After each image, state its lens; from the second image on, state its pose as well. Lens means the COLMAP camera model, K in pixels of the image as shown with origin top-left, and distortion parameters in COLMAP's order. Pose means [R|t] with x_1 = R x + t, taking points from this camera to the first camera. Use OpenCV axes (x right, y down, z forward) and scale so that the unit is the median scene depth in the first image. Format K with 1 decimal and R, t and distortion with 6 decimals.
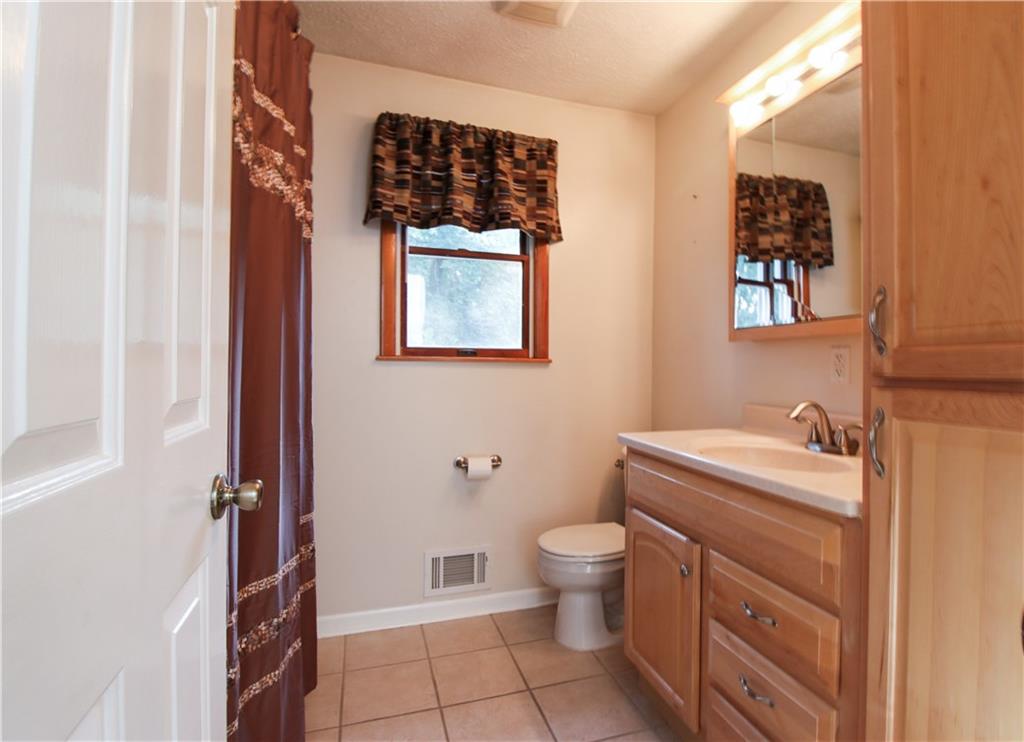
lens RADIAL K [[482.5, 0, 512.7], [0, 482.5, 367.0], [0, 0, 1]] dist [0.000054, -0.000028]
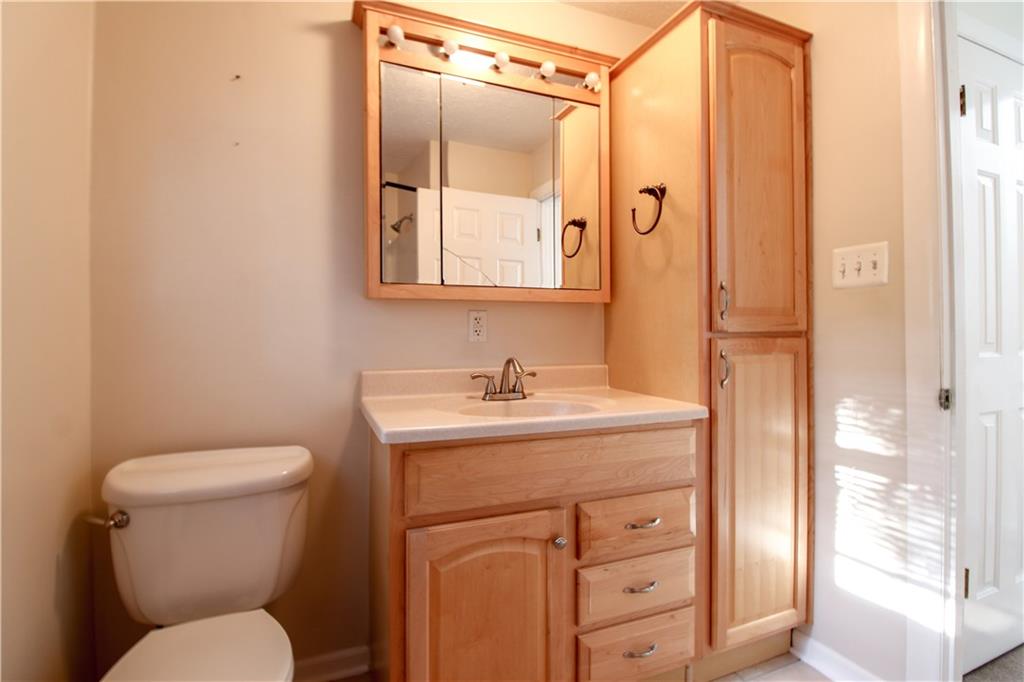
lens RADIAL K [[494.0, 0, 505.1], [0, 494.0, 336.4], [0, 0, 1]] dist [0.017285, -0.020707]
pose [[-0.086476, -0.009049, 0.996213, -0.538249], [-0.000232, 0.999959, 0.009063, 0.010581], [-0.996254, 0.000552, -0.086475, 1.078356]]
